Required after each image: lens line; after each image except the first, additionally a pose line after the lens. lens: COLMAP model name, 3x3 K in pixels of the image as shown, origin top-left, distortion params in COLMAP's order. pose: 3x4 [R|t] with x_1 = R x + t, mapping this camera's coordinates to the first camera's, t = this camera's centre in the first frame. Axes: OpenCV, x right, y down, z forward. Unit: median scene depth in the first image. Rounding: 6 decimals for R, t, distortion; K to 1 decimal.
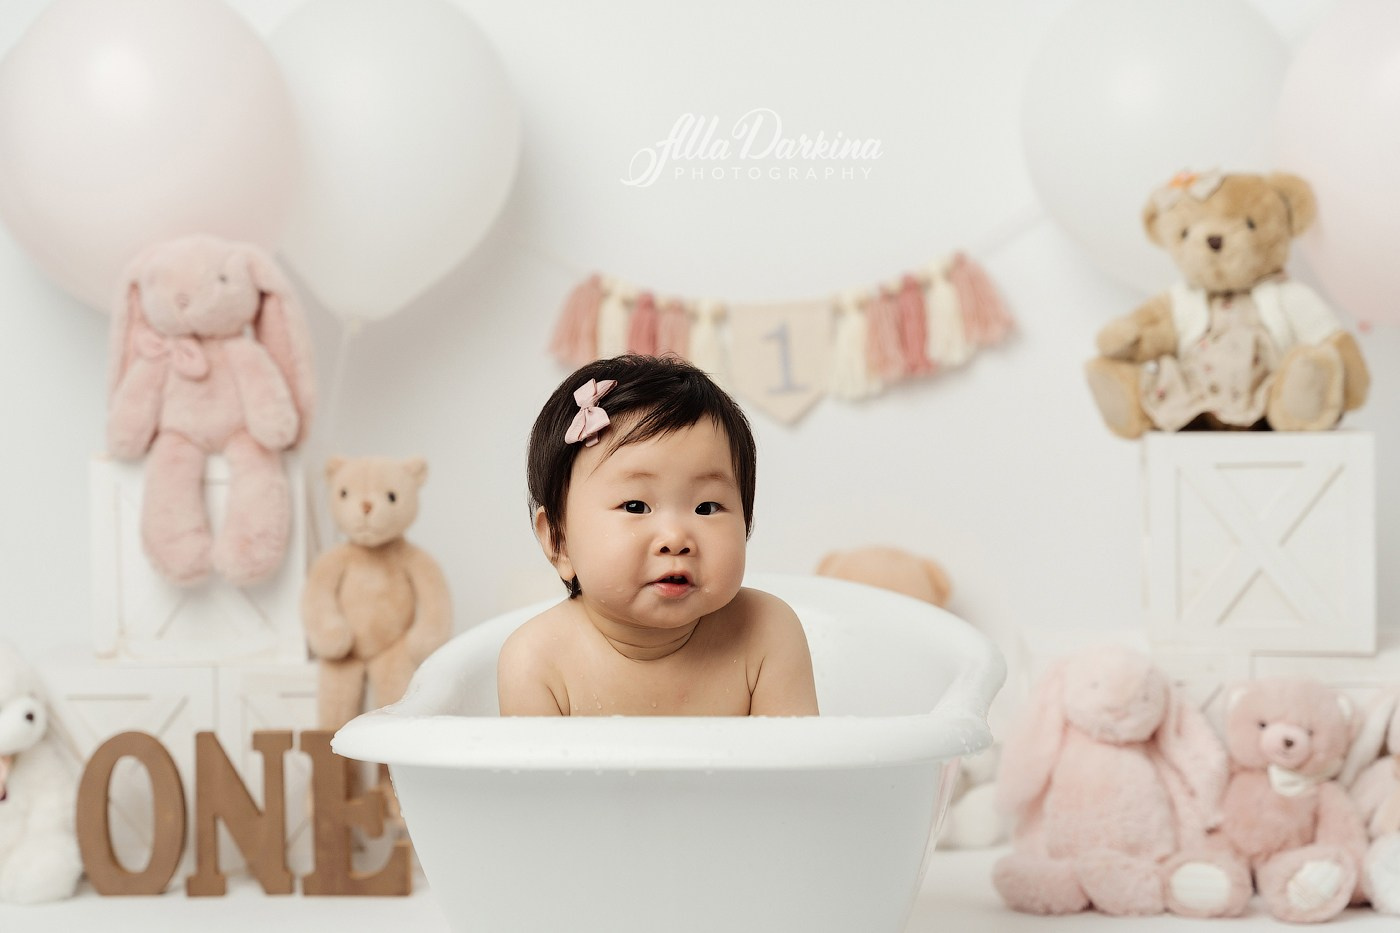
lens RADIAL K [[2365.7, 0, 700.0], [0, 2365.7, 466.5], [0, 0, 1]] dist [0.030440, 0.004790]
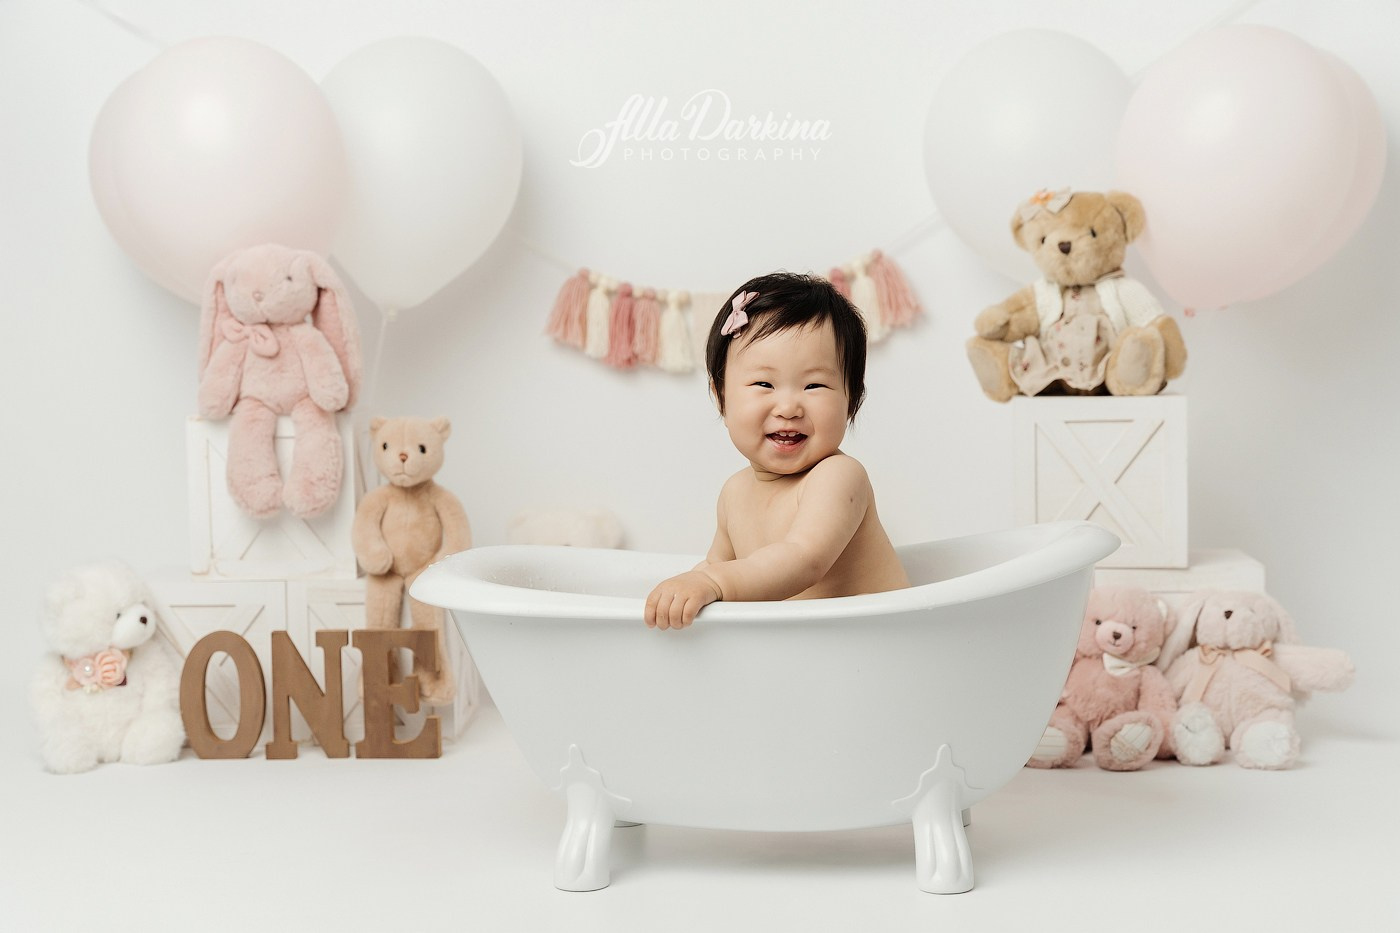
lens RADIAL K [[2184.7, 0, 704.8], [0, 2184.7, 508.7], [0, 0, 1]] dist [0.008844, 0.000544]
pose [[0.999990, -0.003672, 0.002632, 0.019090], [0.003573, 0.999320, 0.036693, 0.002439], [-0.002765, -0.036683, 0.999323, -0.181392]]
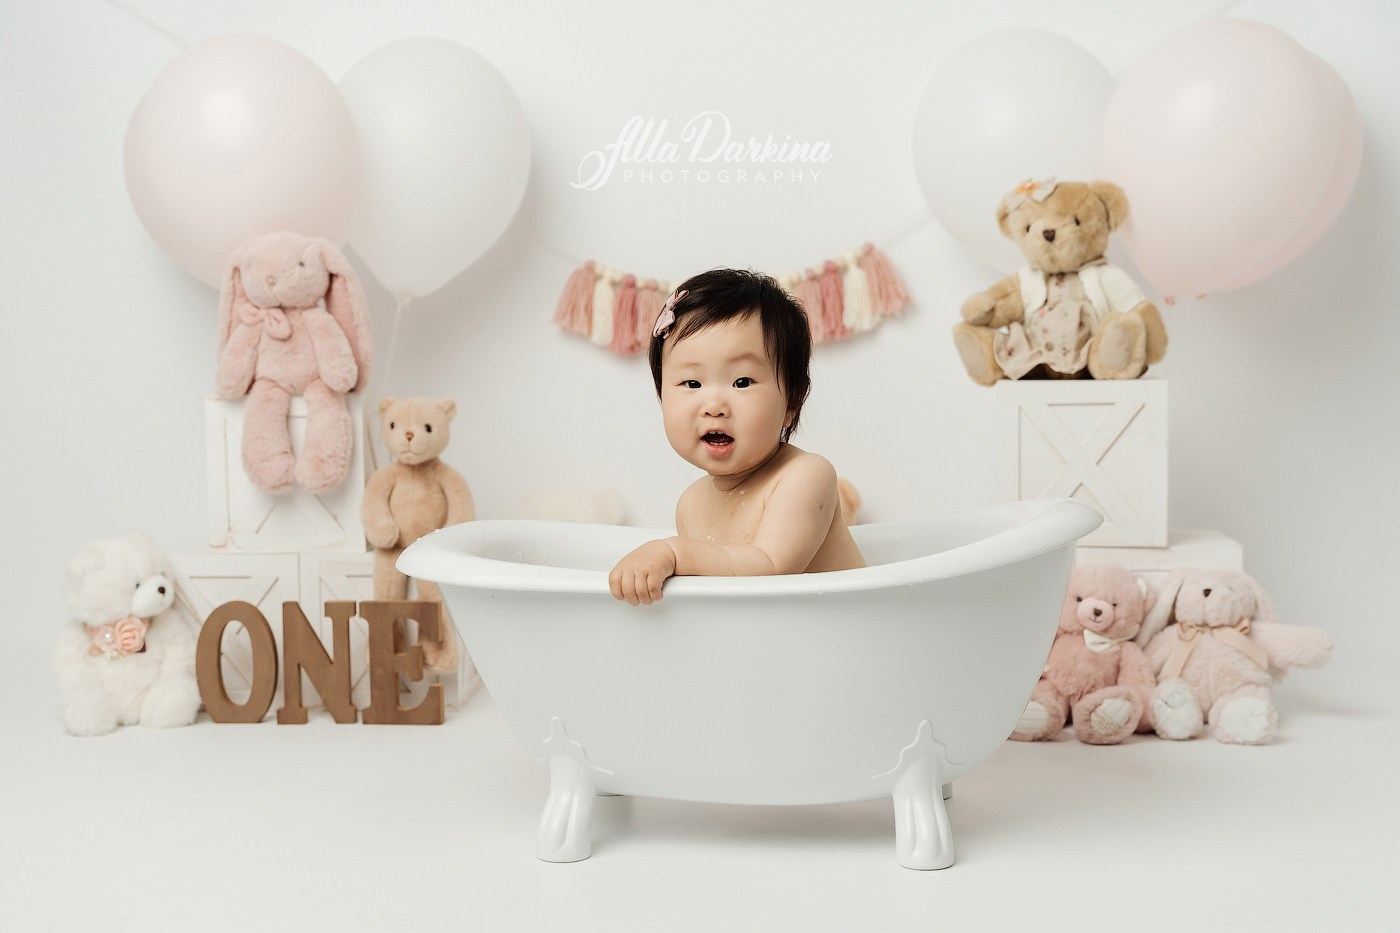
lens RADIAL K [[1919.3, 0, 657.6], [0, 1919.3, 508.6], [0, 0, 1]] dist [-0.000971, 0.022244]
pose [[0.999435, 0.002362, -0.033537, 0.035446], [-0.000932, 0.999093, 0.042570, 0.012036], [0.033608, -0.042515, 0.998530, -0.078153]]
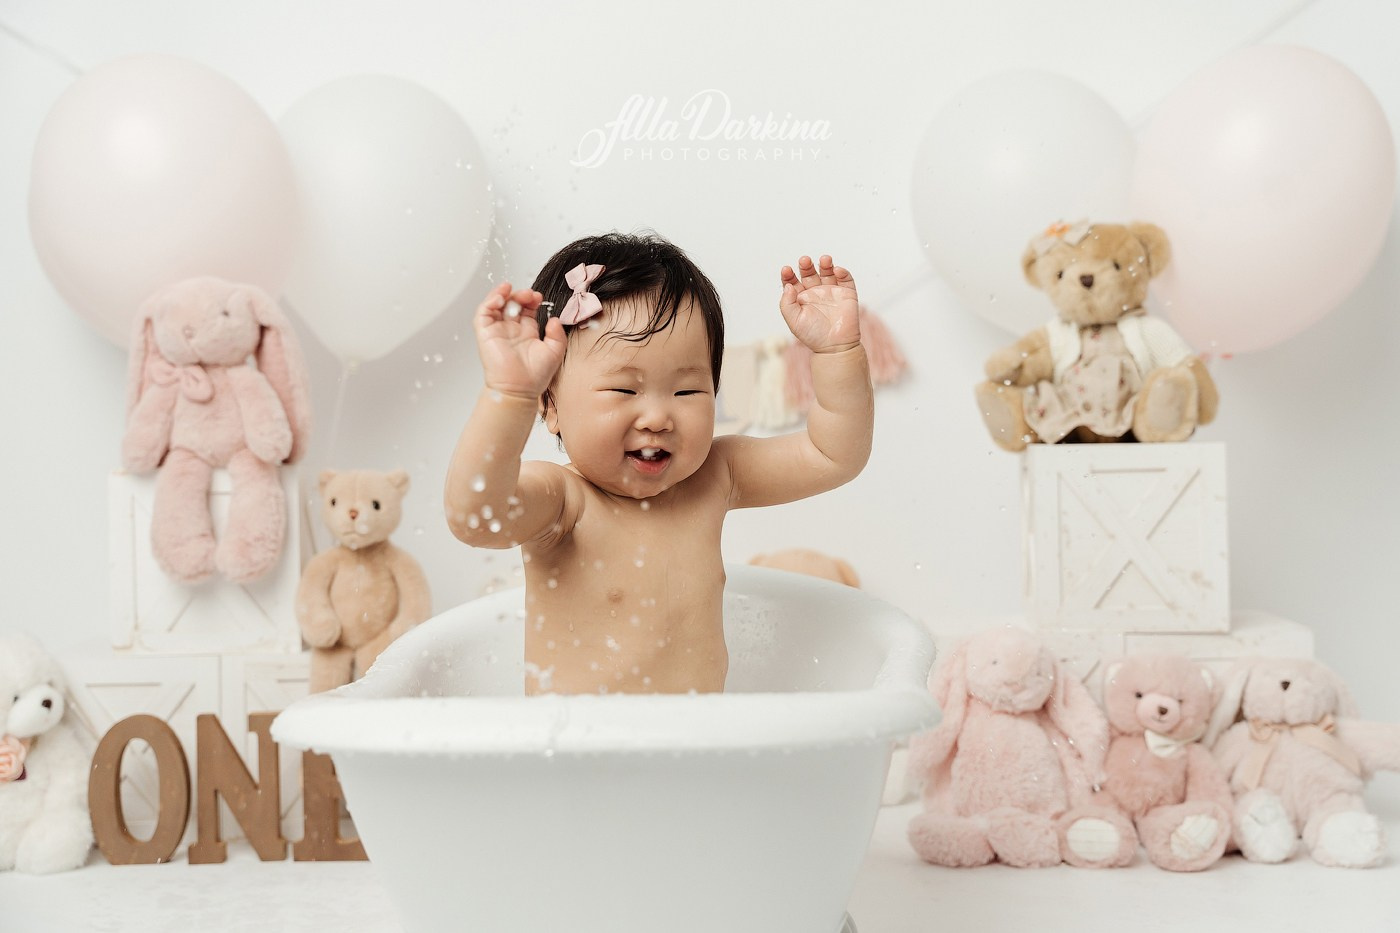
lens RADIAL K [[1665.7, 0, 732.0], [0, 1665.7, 443.2], [0, 0, 1]] dist [0.002504, 0.034173]
pose [[0.998699, -0.006253, 0.050606, 0.000309], [0.008519, 0.998964, -0.044698, 0.020541], [-0.050274, 0.045071, 0.997718, 0.190940]]
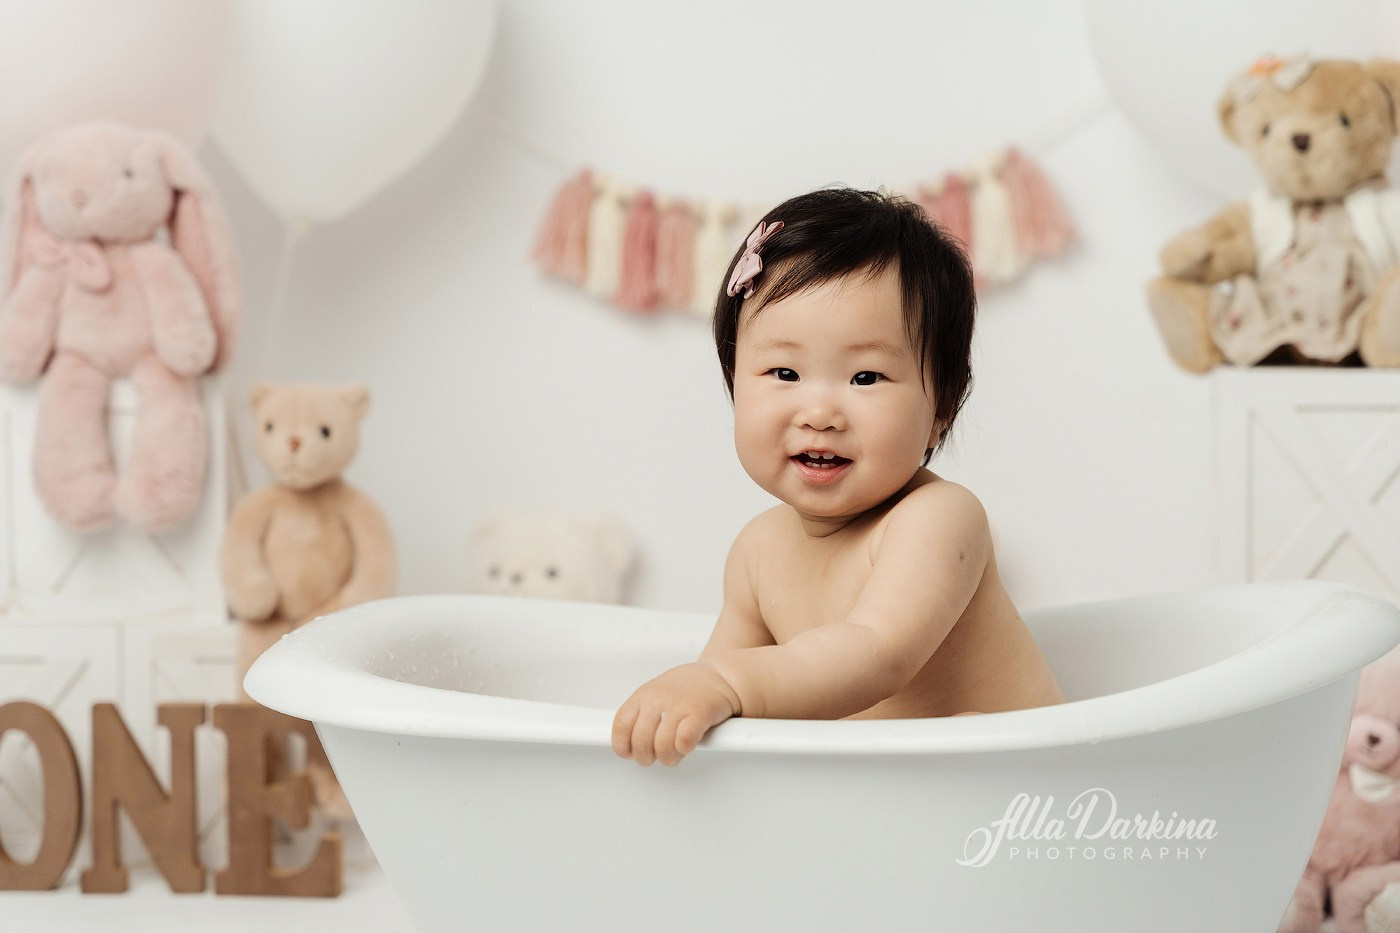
lens RADIAL K [[2642.0, 0, 700.0], [0, 2642.0, 466.5], [0, 0, 1]] dist [0.065427, -0.040502]
pose [[0.999345, 0.013729, -0.033472, 0.037227], [-0.012493, 0.999242, 0.036864, -0.011531], [0.033953, -0.036421, 0.998760, 0.049951]]
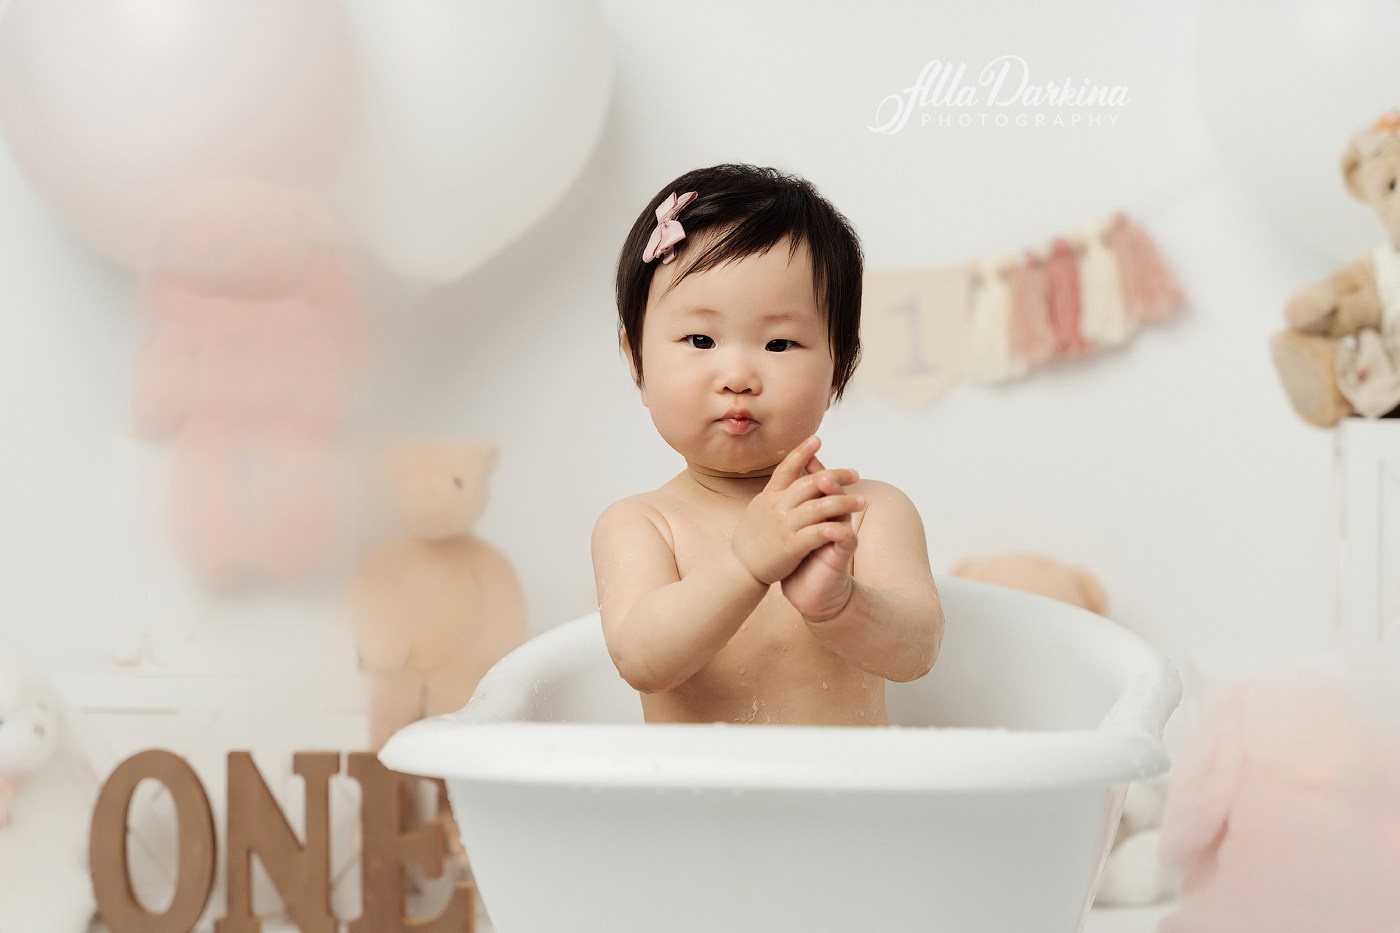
lens RADIAL K [[2642.0, 0, 700.0], [0, 2642.0, 466.5], [0, 0, 1]] dist [0.065427, -0.040502]
pose [[0.999097, 0.012835, -0.040499, -0.003283], [-0.013153, 0.999885, -0.007603, 0.013044], [0.040397, 0.008129, 0.999151, 0.041407]]
